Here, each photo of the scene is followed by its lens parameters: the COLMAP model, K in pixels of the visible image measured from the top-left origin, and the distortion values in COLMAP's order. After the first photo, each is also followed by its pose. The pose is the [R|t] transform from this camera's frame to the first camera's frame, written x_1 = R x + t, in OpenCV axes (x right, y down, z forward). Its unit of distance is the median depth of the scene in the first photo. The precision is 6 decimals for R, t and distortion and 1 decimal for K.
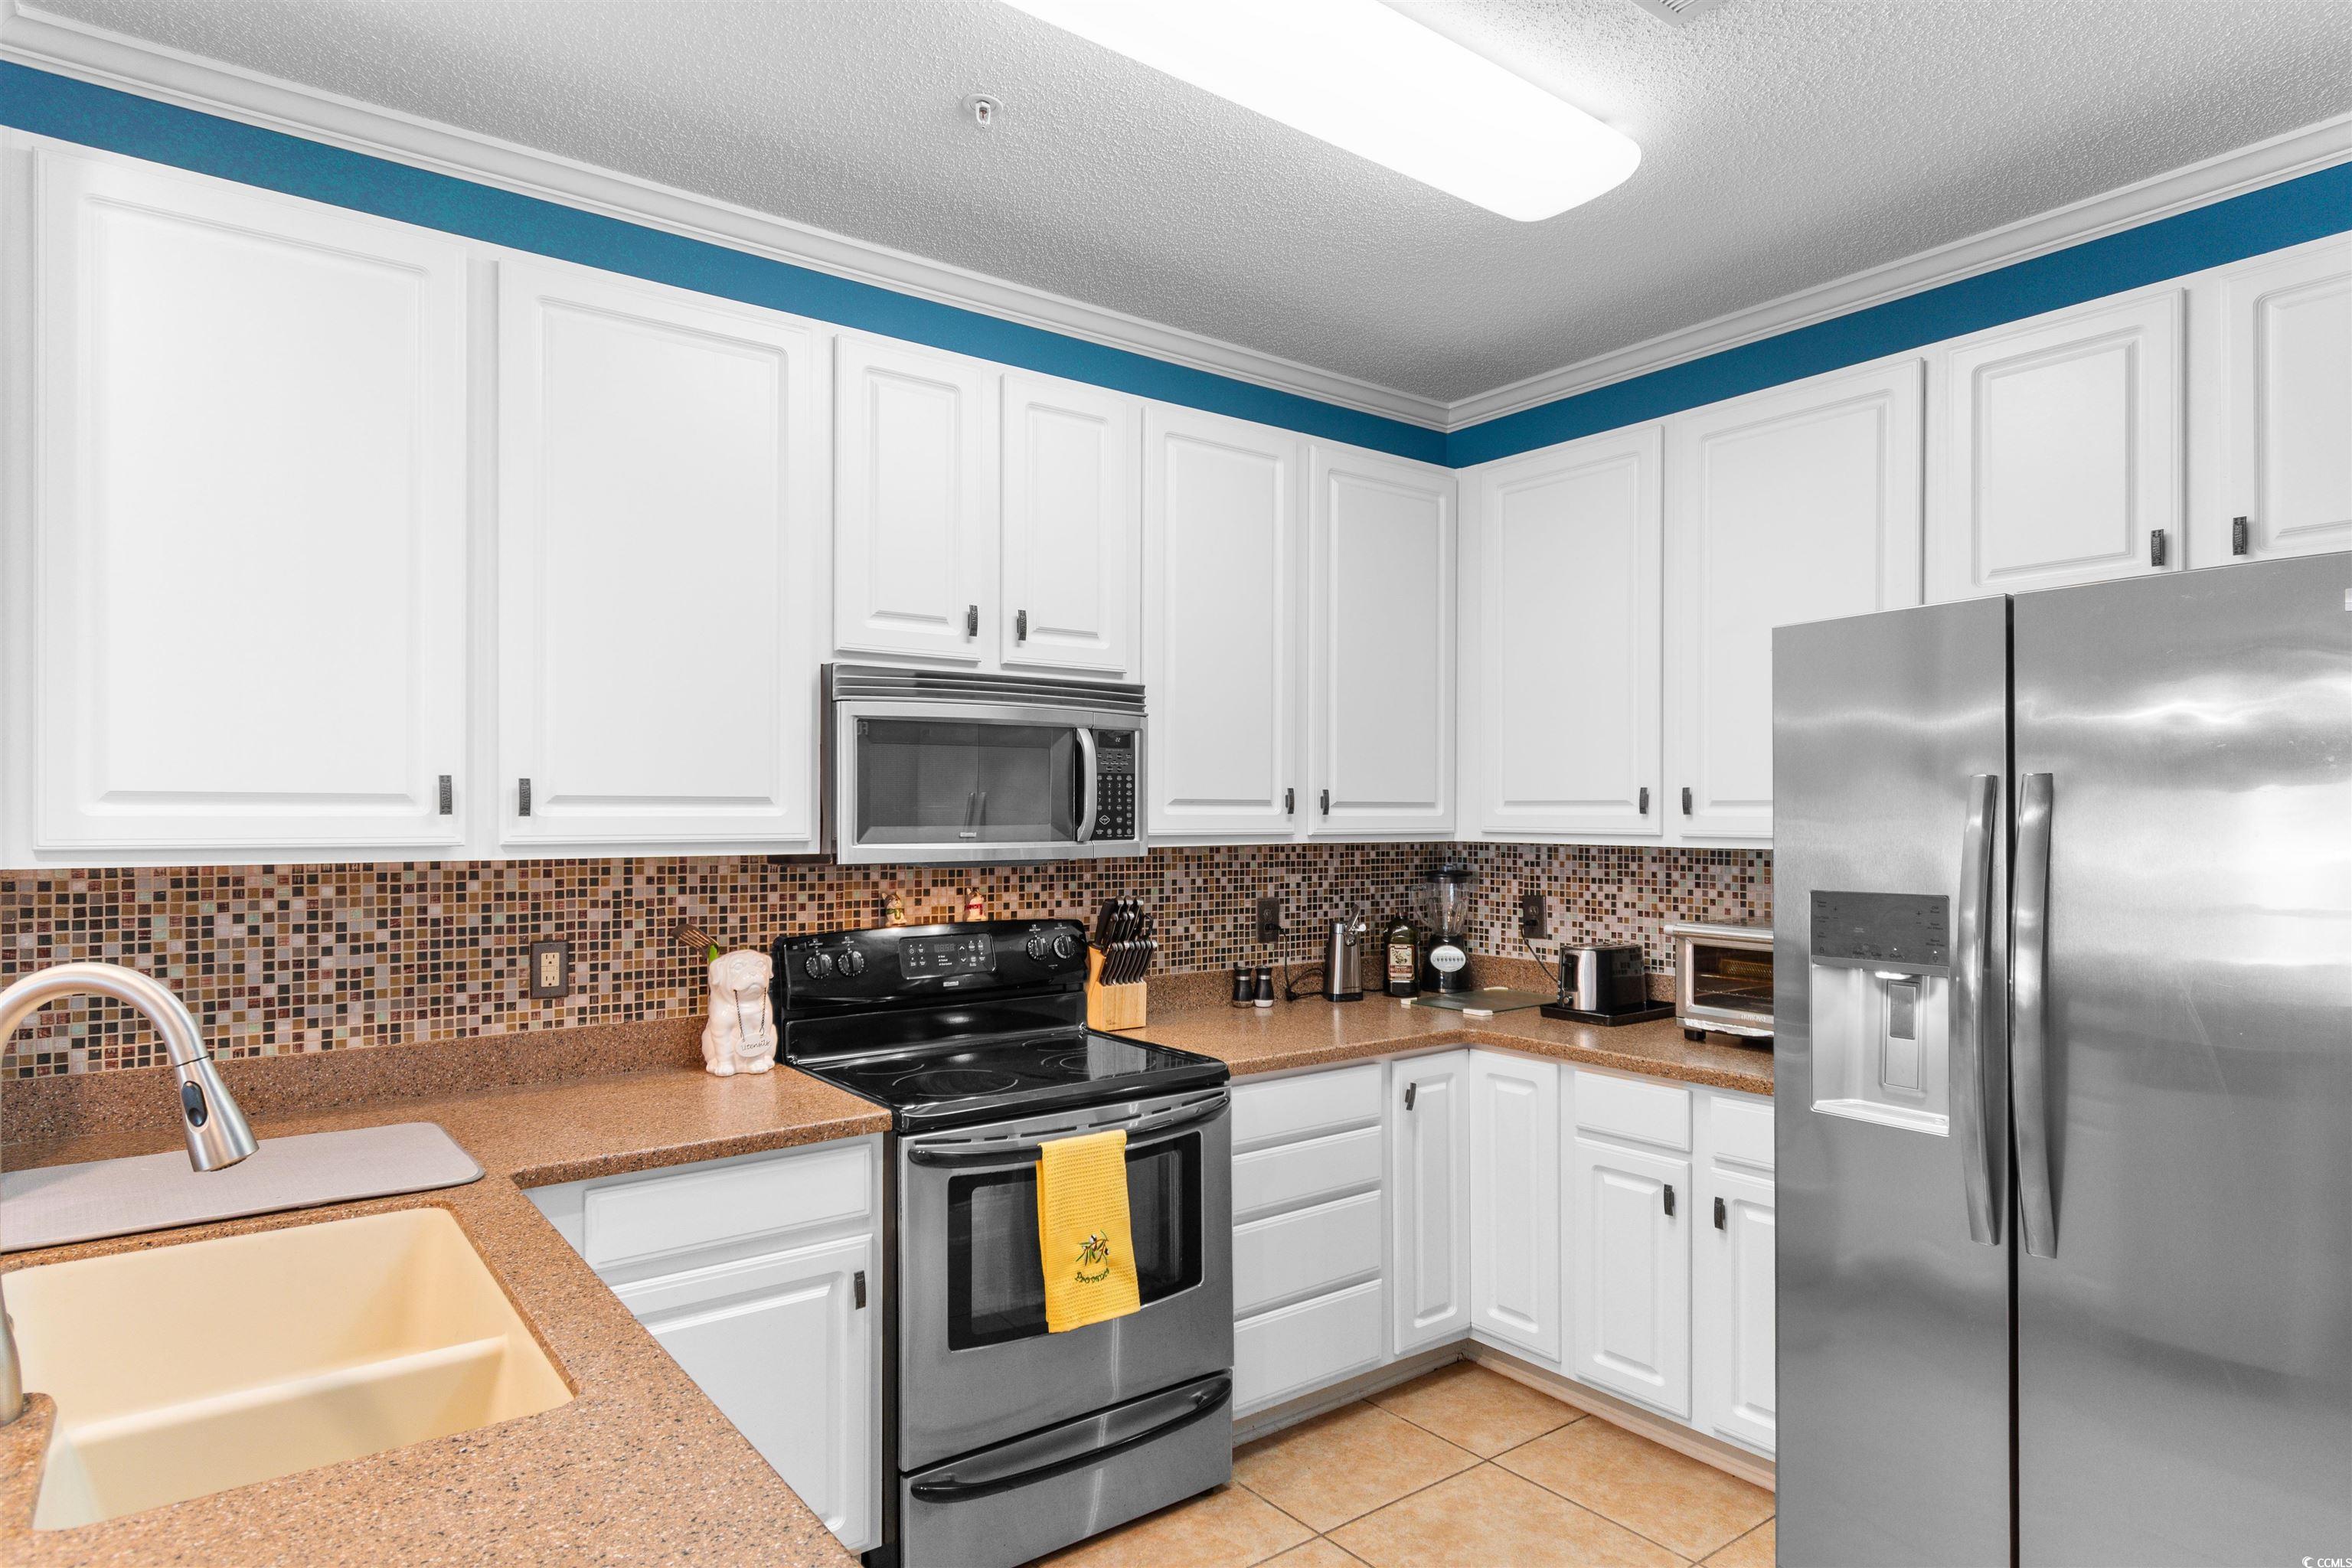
lens RADIAL K [[1306.4, 0, 1175.4], [0, 1306.4, 818.3], [0, 0, 1]] dist [-0.003765, -0.001154]
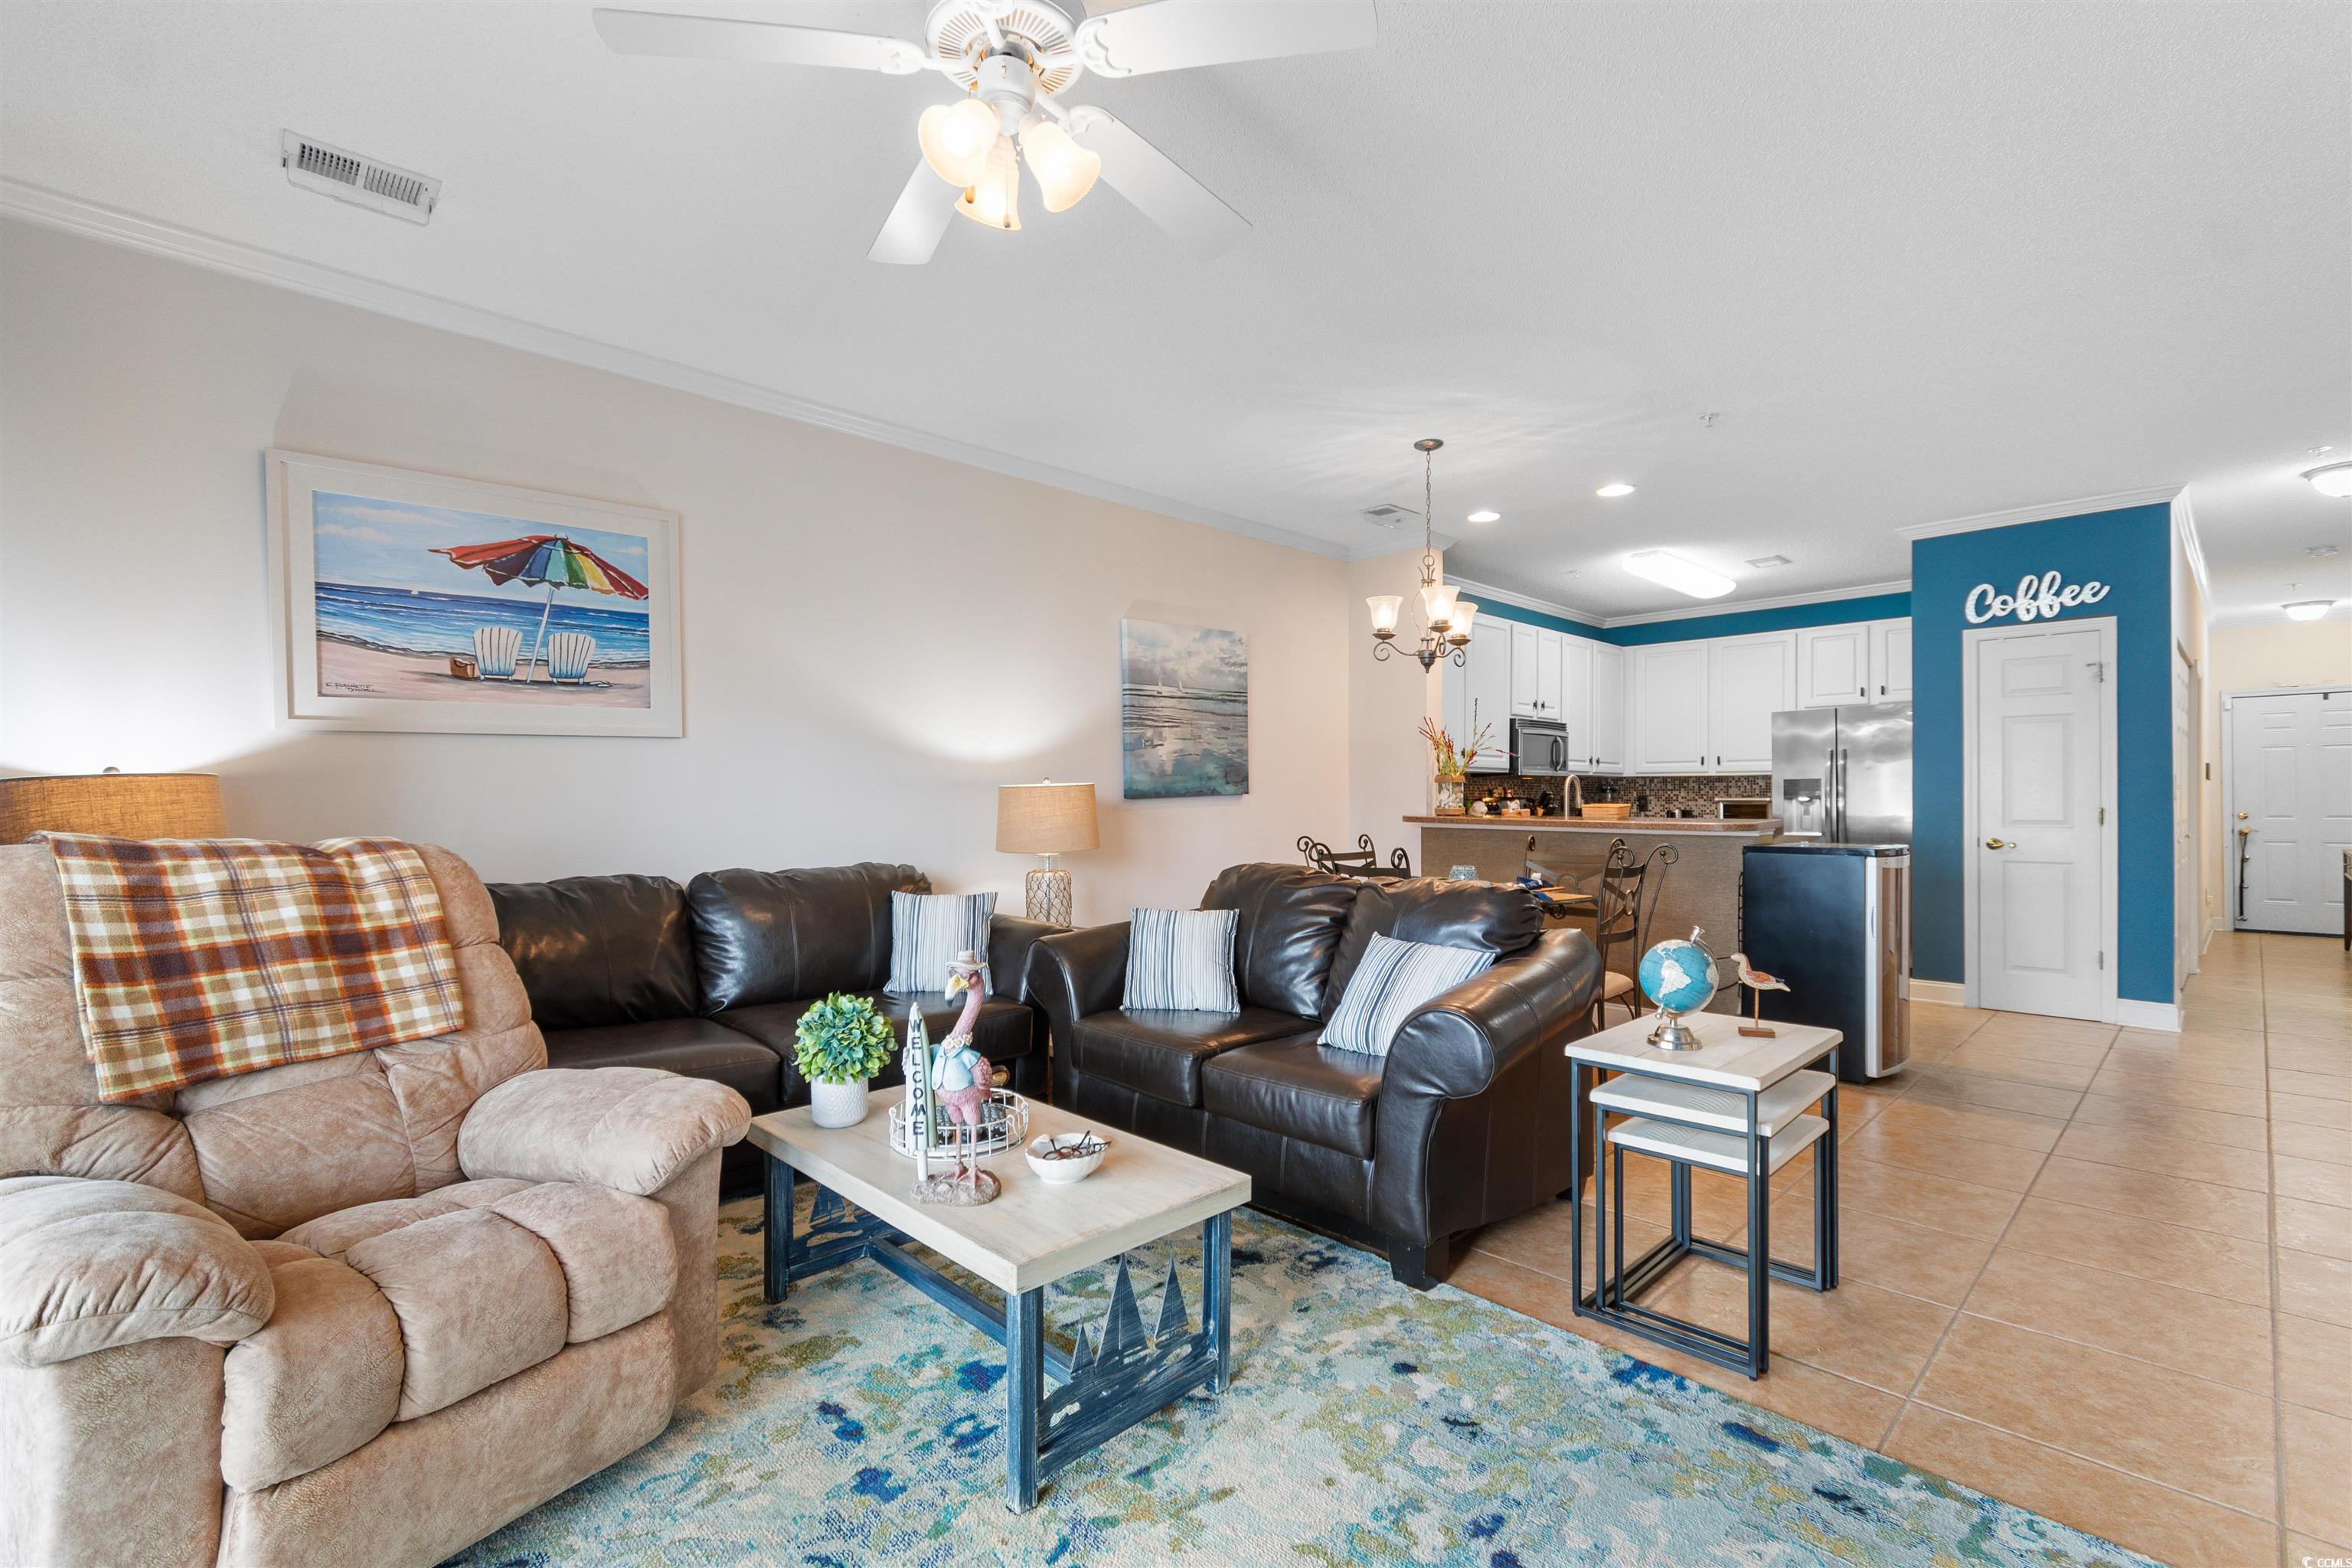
lens RADIAL K [[1029.9, 0, 1179.5], [0, 1029.9, 794.7], [0, 0, 1]] dist [0.003078, -0.001036]
pose [[0.991157, 0.002872, 0.132663, -1.315599], [-0.002736, 0.999996, -0.001208, 0.081528], [-0.132666, 0.000834, 0.991160, -1.399363]]
